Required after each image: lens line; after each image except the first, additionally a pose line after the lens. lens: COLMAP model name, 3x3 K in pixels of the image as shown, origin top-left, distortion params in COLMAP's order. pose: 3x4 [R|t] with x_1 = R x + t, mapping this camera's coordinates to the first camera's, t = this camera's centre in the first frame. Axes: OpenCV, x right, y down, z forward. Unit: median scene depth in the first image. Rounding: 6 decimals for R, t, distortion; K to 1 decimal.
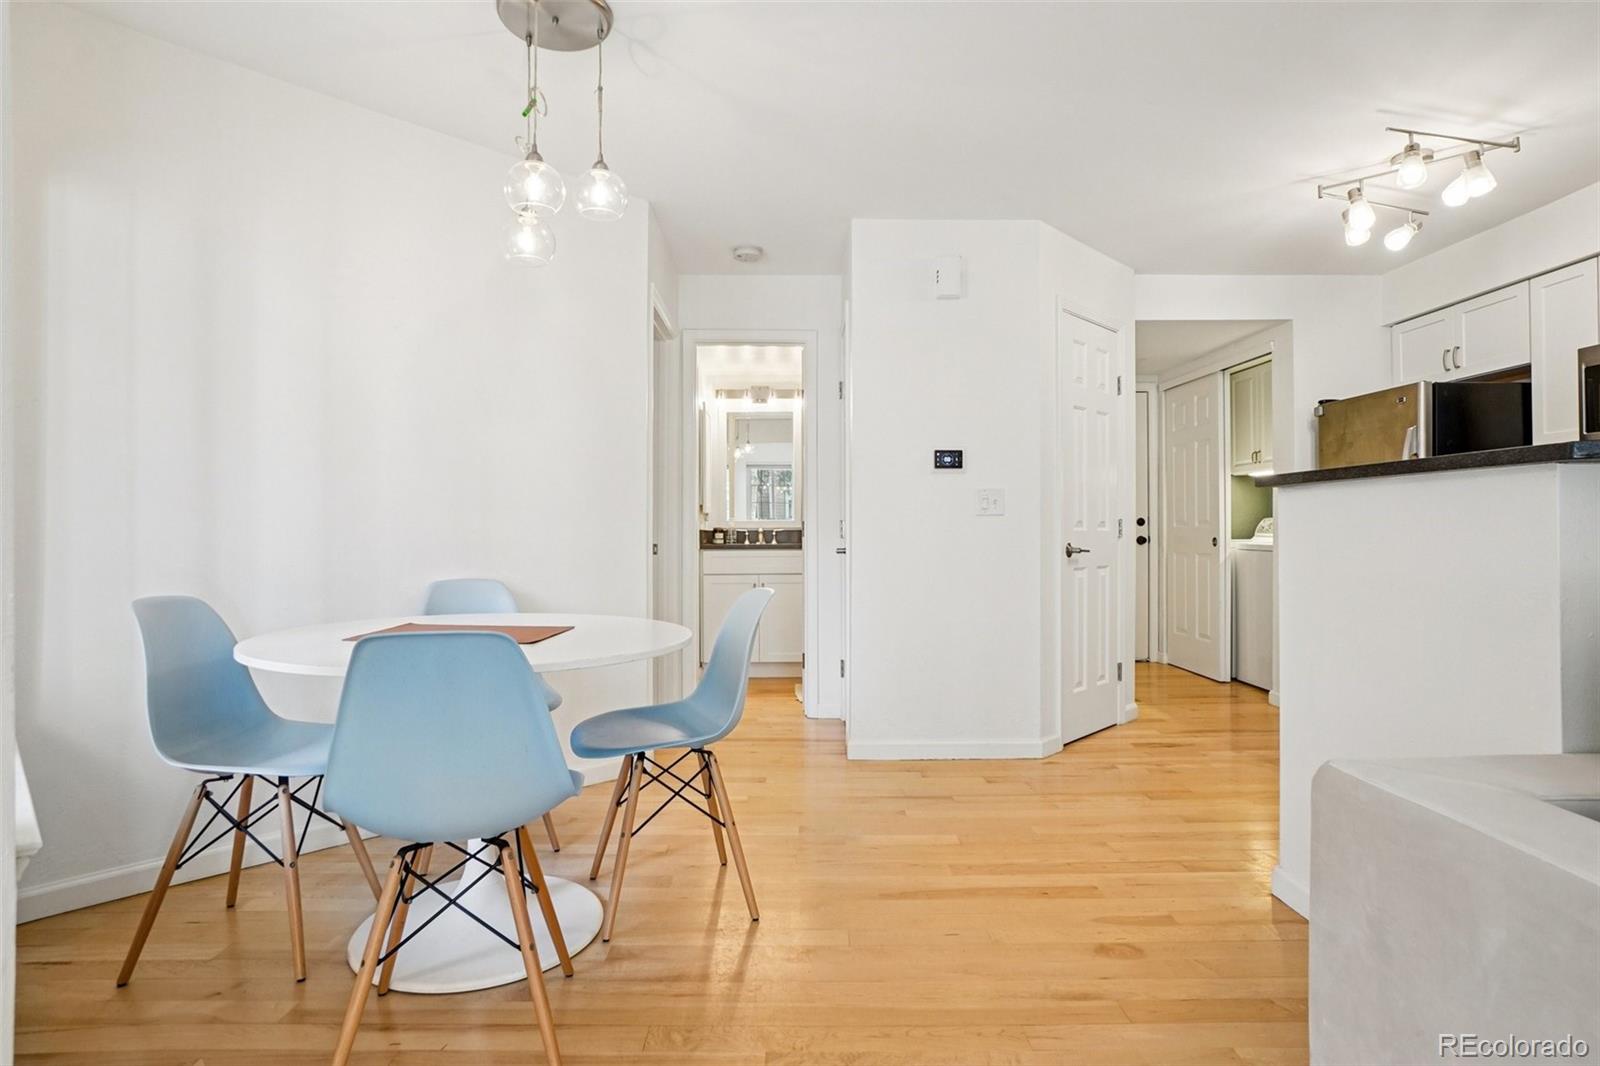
lens RADIAL K [[835.9, 0, 797.7], [0, 835.9, 526.8], [0, 0, 1]] dist [-0.045103, 0.024711]
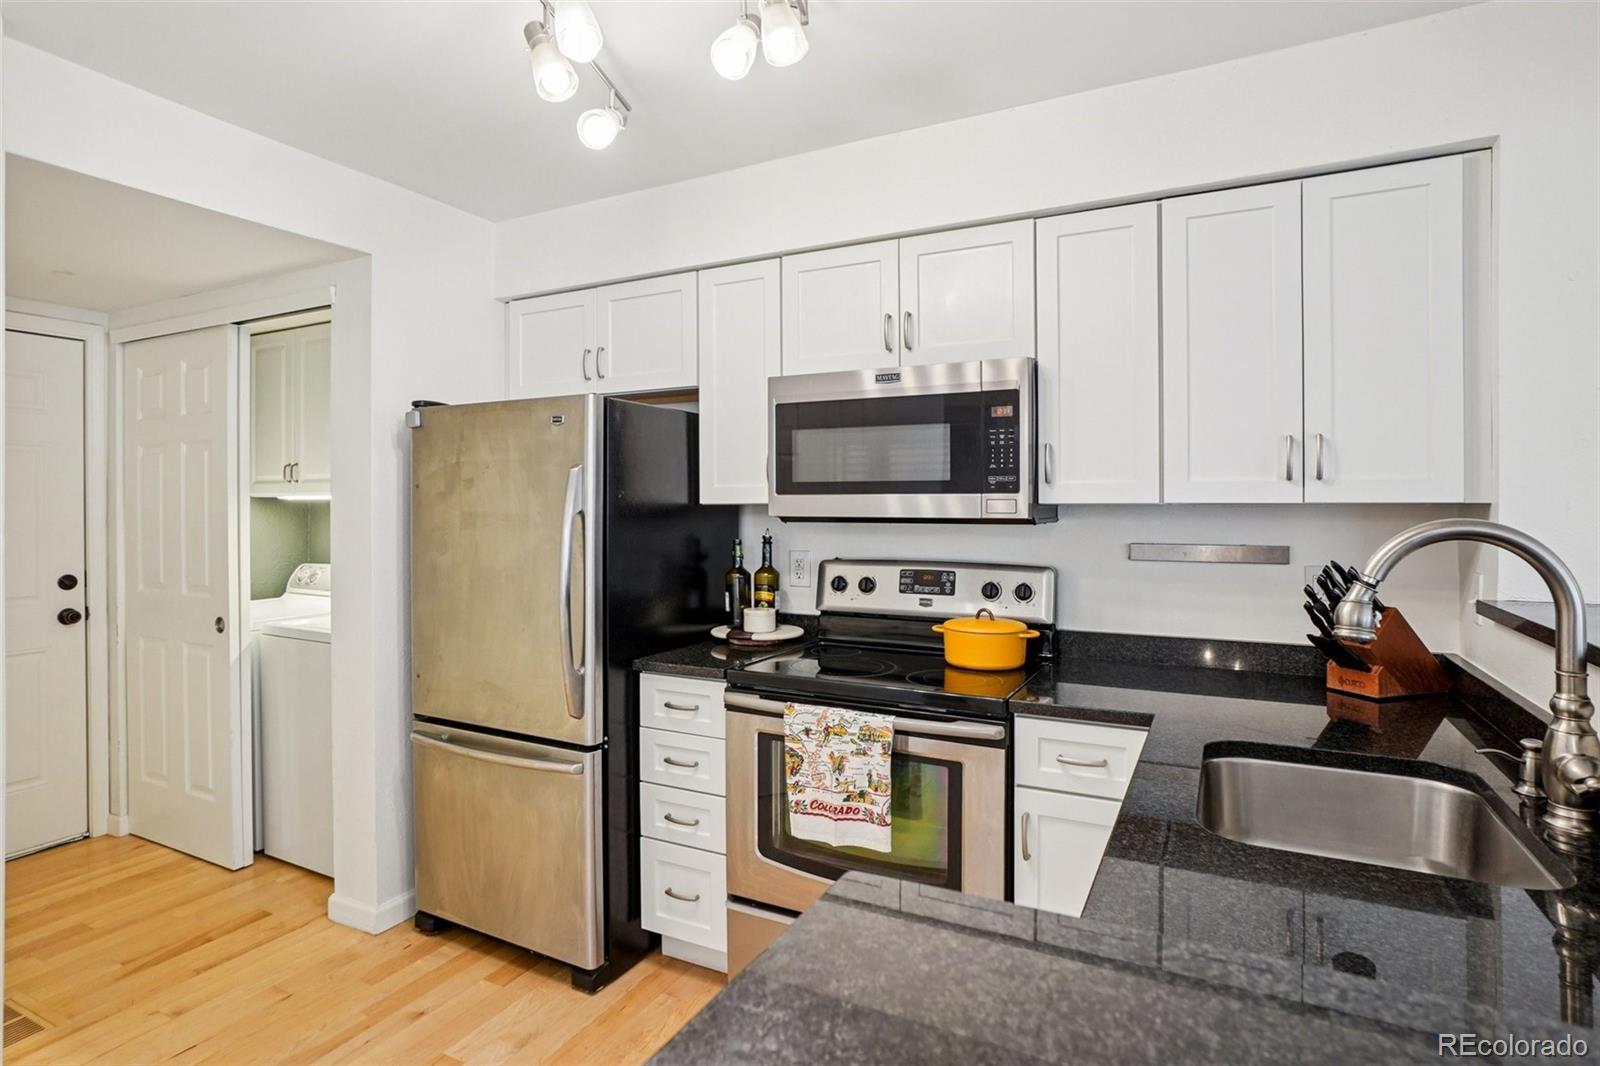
lens RADIAL K [[829.7, 0, 792.6], [0, 829.7, 508.4], [0, 0, 1]] dist [-0.041790, 0.024797]
pose [[0.471144, -0.001832, 0.882054, 0.256349], [-0.002071, 0.999993, 0.003184, -0.083891], [-0.882054, -0.003327, 0.471137, 0.513536]]
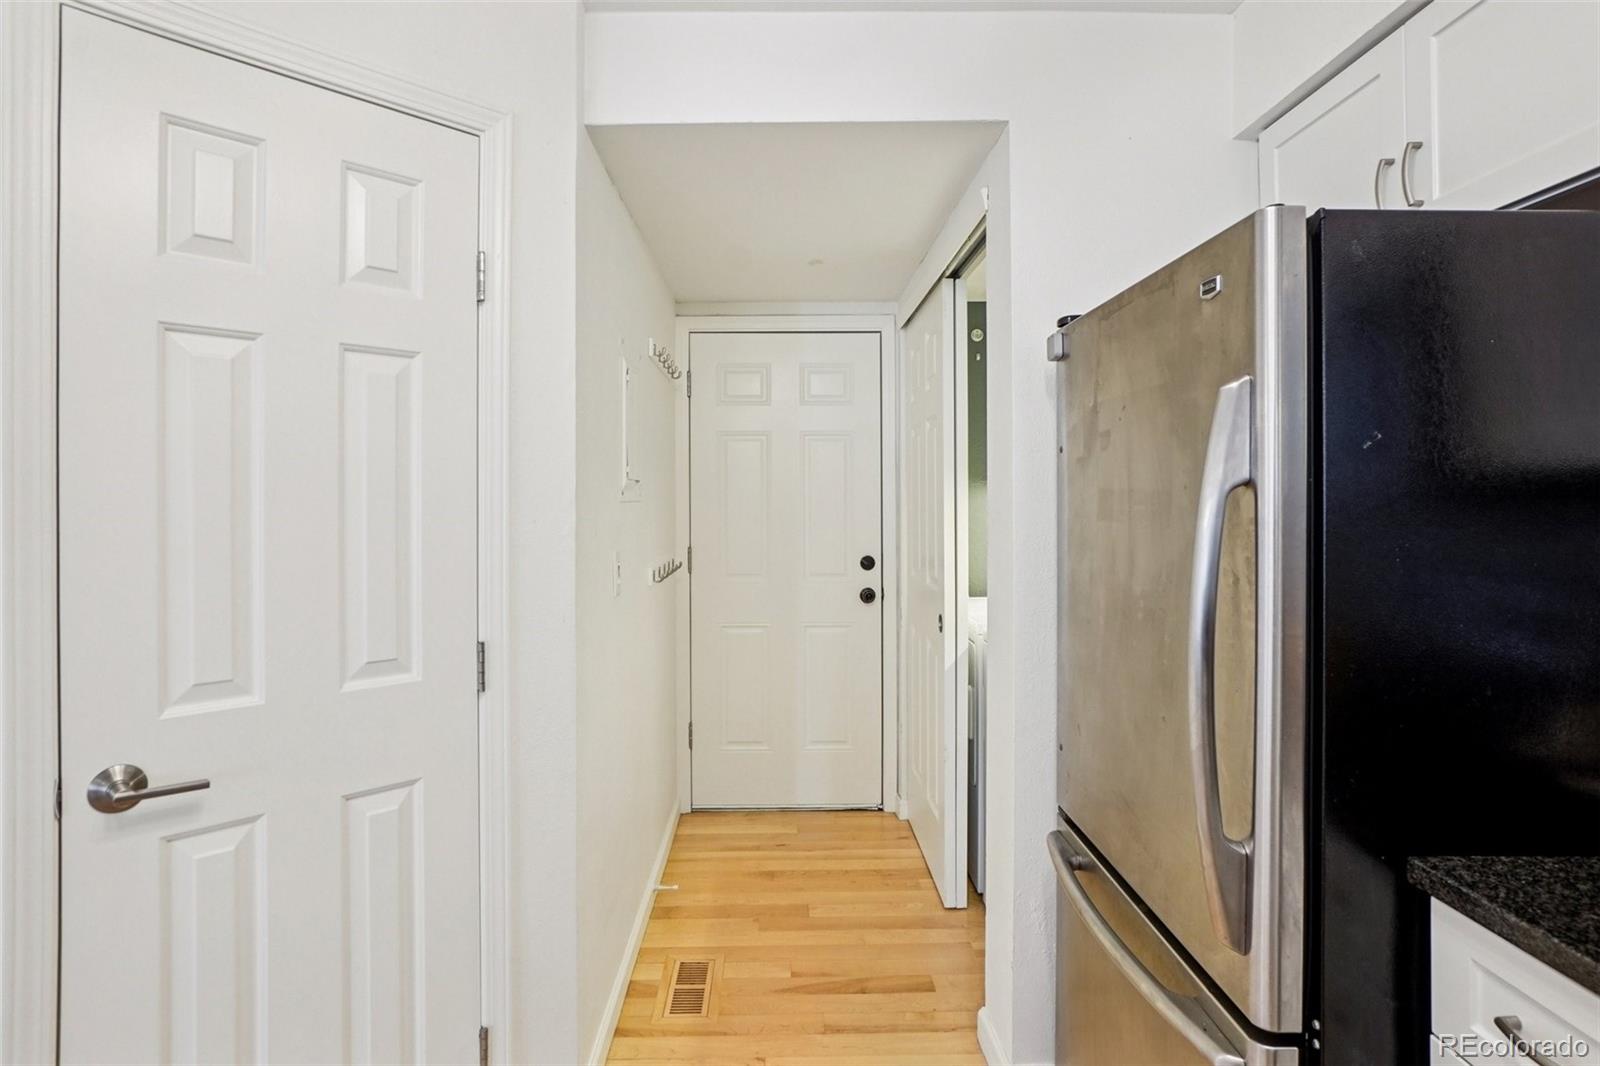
lens RADIAL K [[830.4, 0, 797.4], [0, 830.4, 496.9], [0, 0, 1]] dist [-0.038575, 0.024903]
pose [[0.999957, 0.002829, 0.008845, 0.541419], [-0.002817, 0.999995, -0.001369, -0.074523], [-0.008849, 0.001344, 0.999960, 0.658151]]
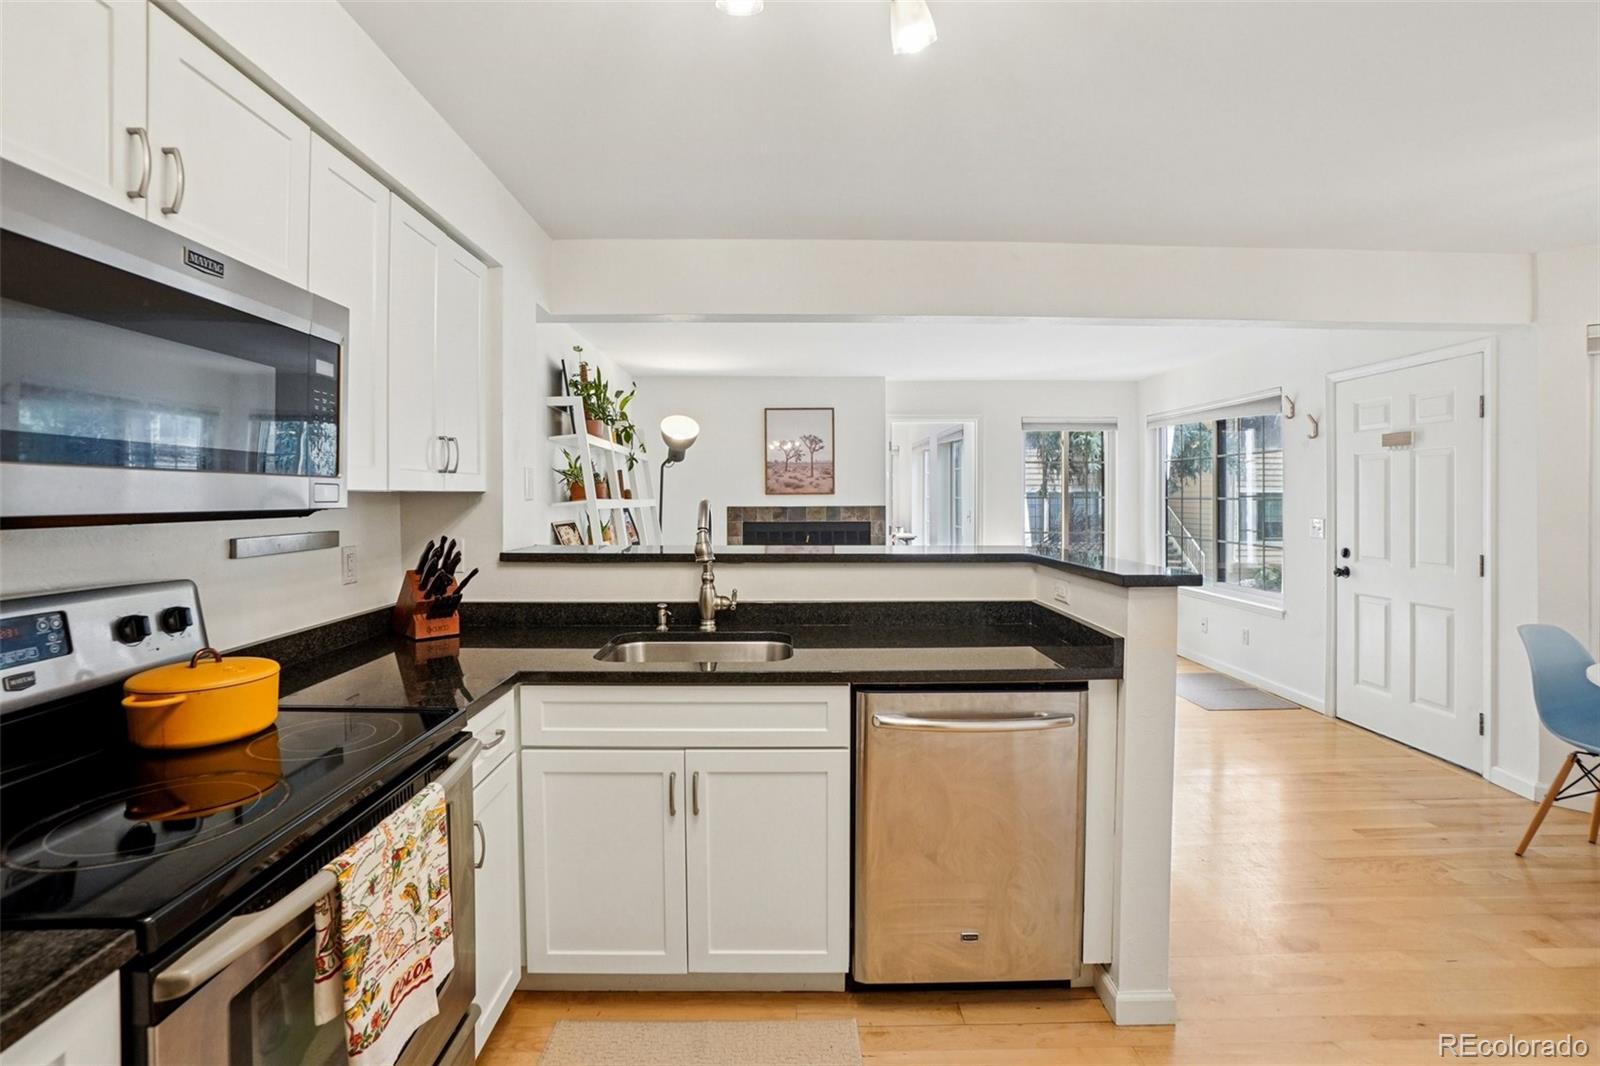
lens RADIAL K [[712.6, 0, 792.6], [0, 712.6, 503.4], [0, 0, 1]] dist [-0.057071, 0.018891]
pose [[-0.999978, 0.003526, -0.005681, 0.555714], [0.003475, 0.999953, 0.009058, -0.081024], [0.005712, 0.009038, -0.999943, 0.976997]]
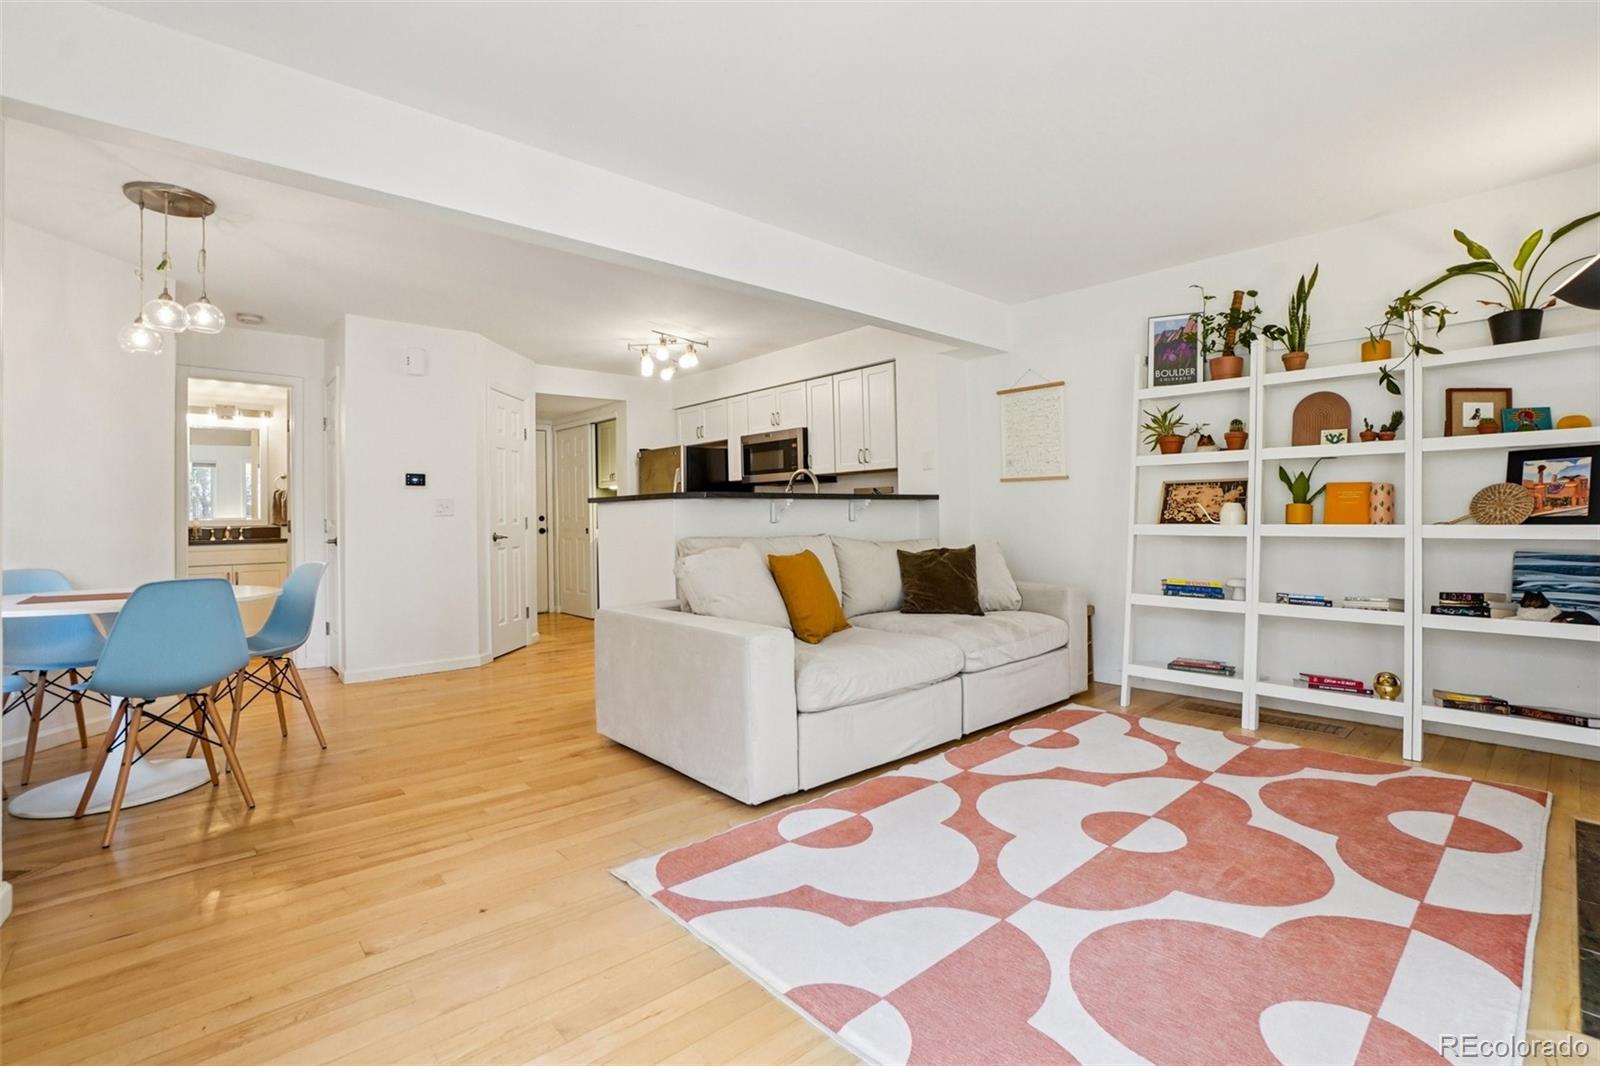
lens RADIAL K [[737.3, 0, 801.8], [0, 737.3, 515.3], [0, 0, 1]] dist [-0.064280, 0.020030]
pose [[0.749594, -0.005163, 0.661878, -0.153653], [0.010293, 0.999940, -0.003857, -0.002470], [-0.661818, 0.009704, 0.749601, -0.426989]]
